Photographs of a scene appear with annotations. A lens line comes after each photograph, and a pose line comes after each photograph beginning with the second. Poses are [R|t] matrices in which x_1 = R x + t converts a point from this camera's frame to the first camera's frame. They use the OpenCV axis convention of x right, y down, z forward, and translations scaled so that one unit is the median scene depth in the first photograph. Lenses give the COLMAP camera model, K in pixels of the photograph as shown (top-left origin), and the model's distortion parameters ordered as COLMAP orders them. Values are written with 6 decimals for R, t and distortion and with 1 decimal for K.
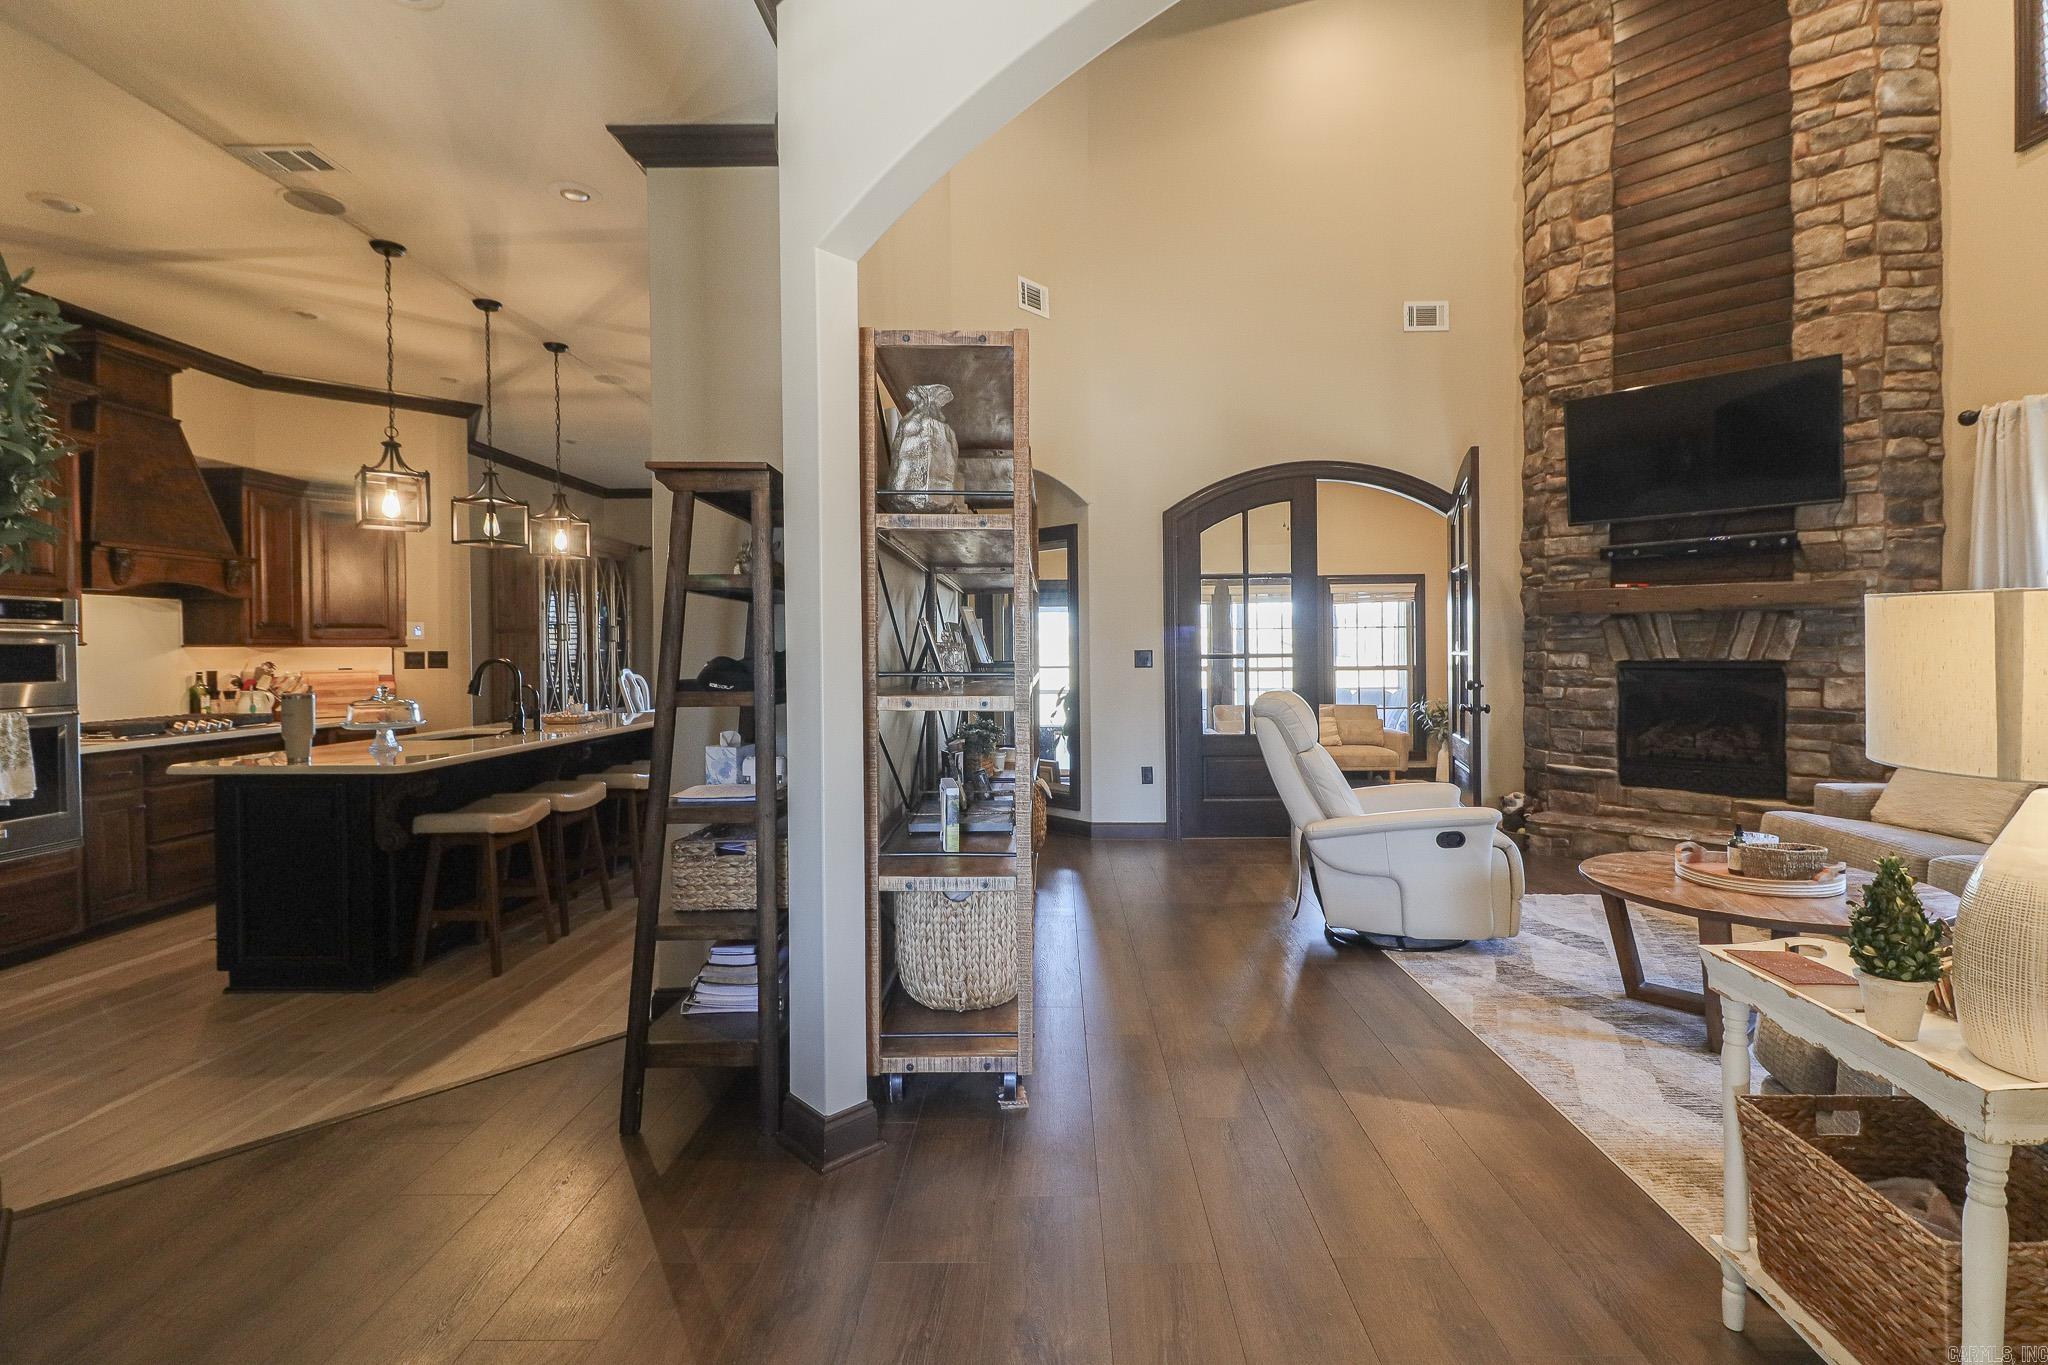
lens RADIAL K [[960.5, 0, 1045.1], [0, 960.5, 667.0], [0, 0, 1]] dist [0.012635, -0.008470]
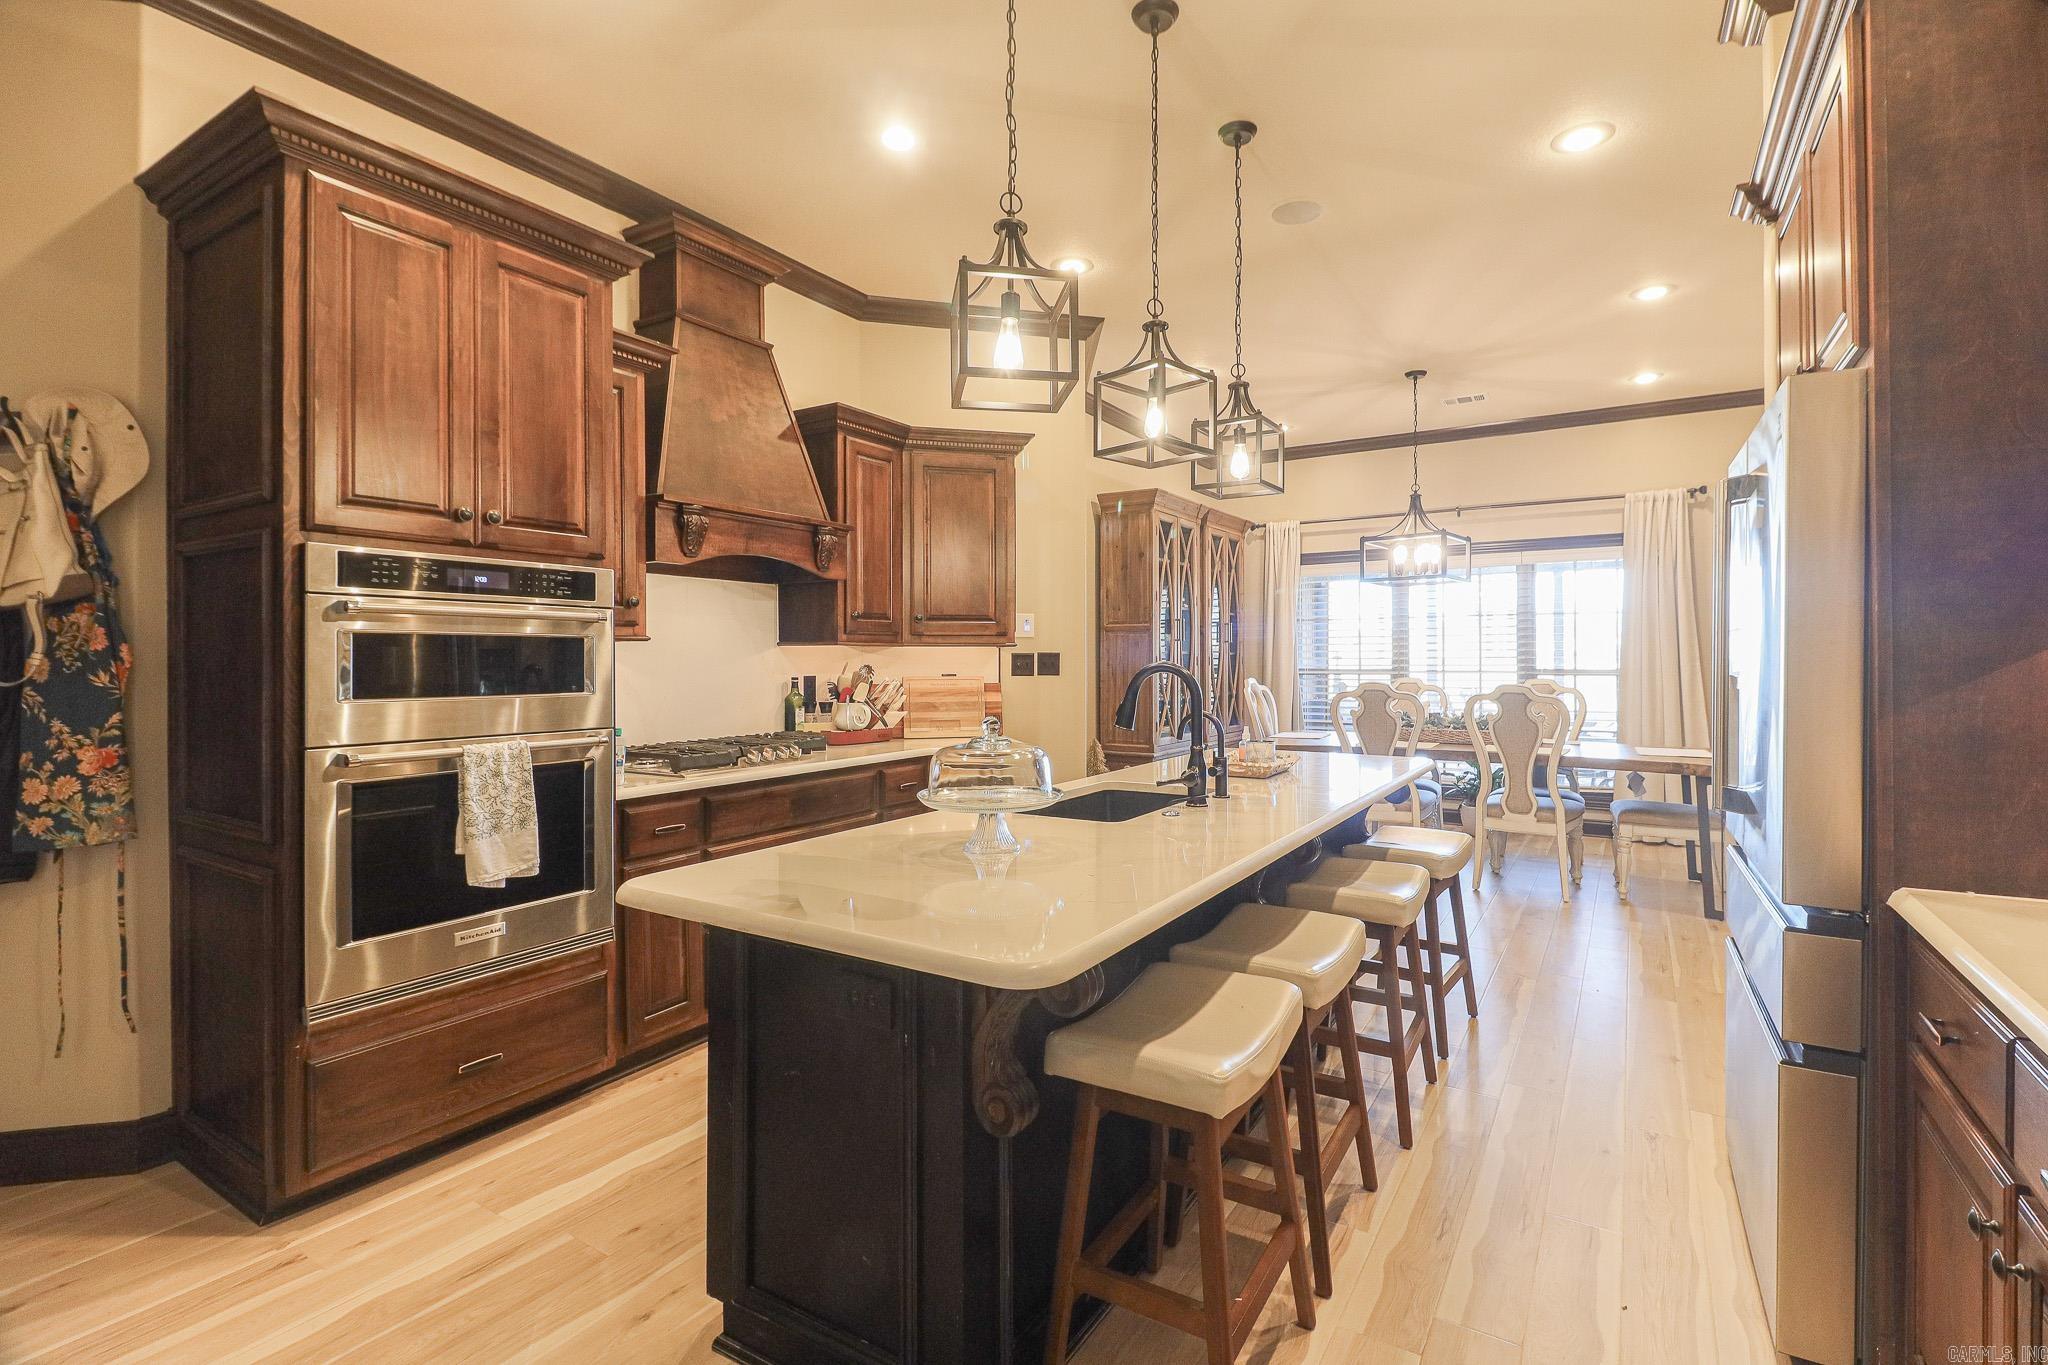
lens RADIAL K [[960.5, 0, 1044.1], [0, 960.5, 666.7], [0, 0, 1]] dist [0.012635, -0.008470]
pose [[0.856411, 0.008556, -0.516224, -0.303331], [-0.012247, 0.999918, -0.003745, -0.003146], [0.516150, 0.009529, 0.856445, 0.439008]]
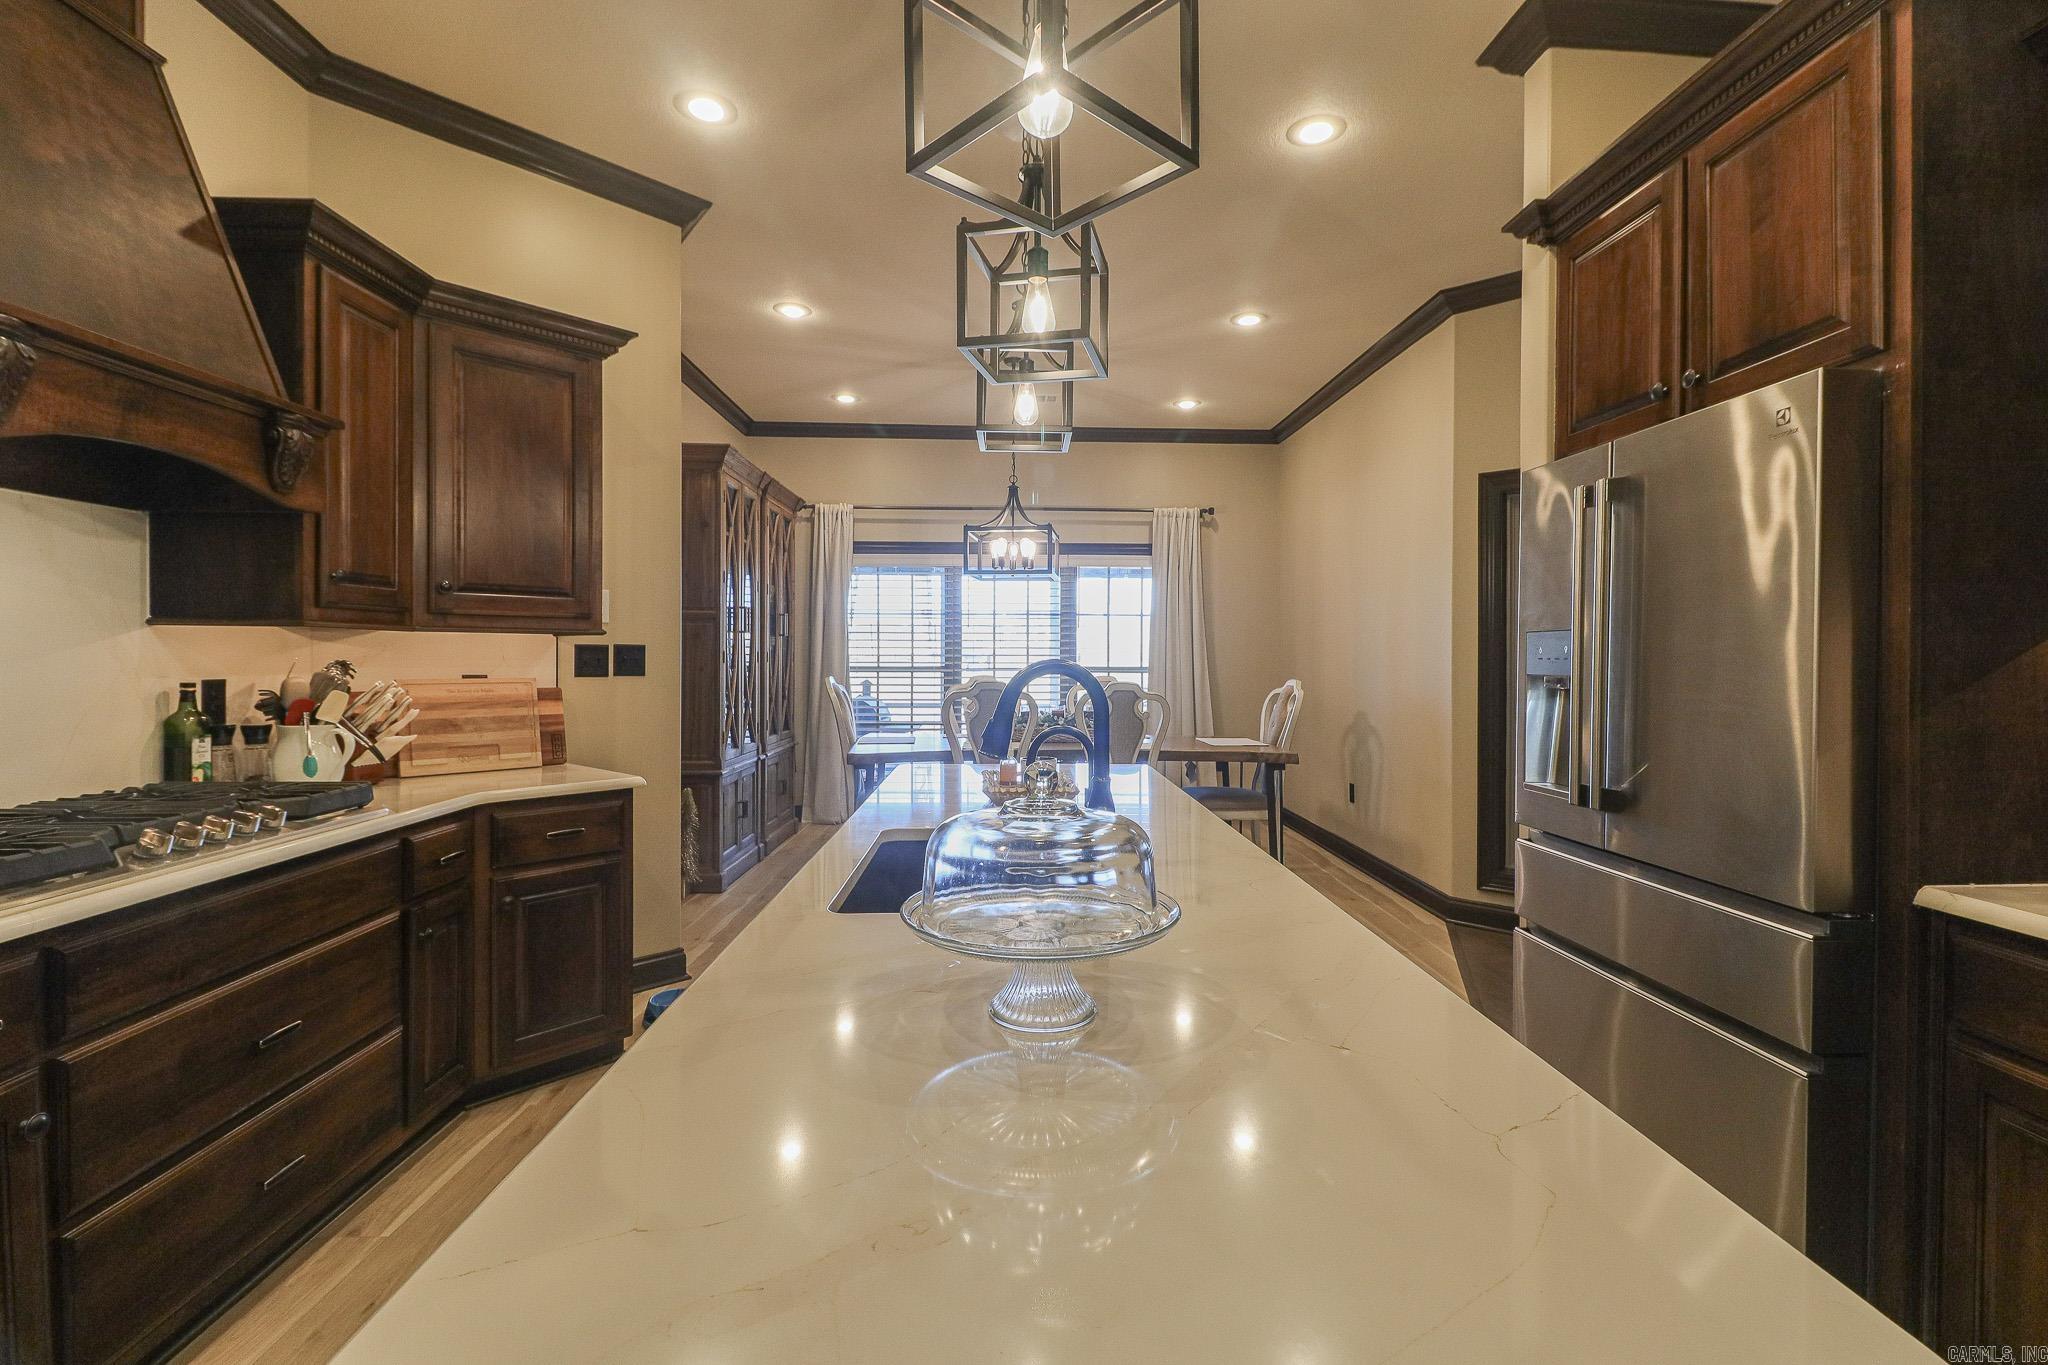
lens RADIAL K [[960.5, 0, 1084.8], [0, 960.5, 663.8], [0, 0, 1]] dist [0.012635, -0.008470]
pose [[0.997700, 0.011291, 0.066840, -0.505394], [-0.010559, 0.999880, -0.011297, -0.002666], [-0.066960, 0.010565, 0.997700, 0.542777]]
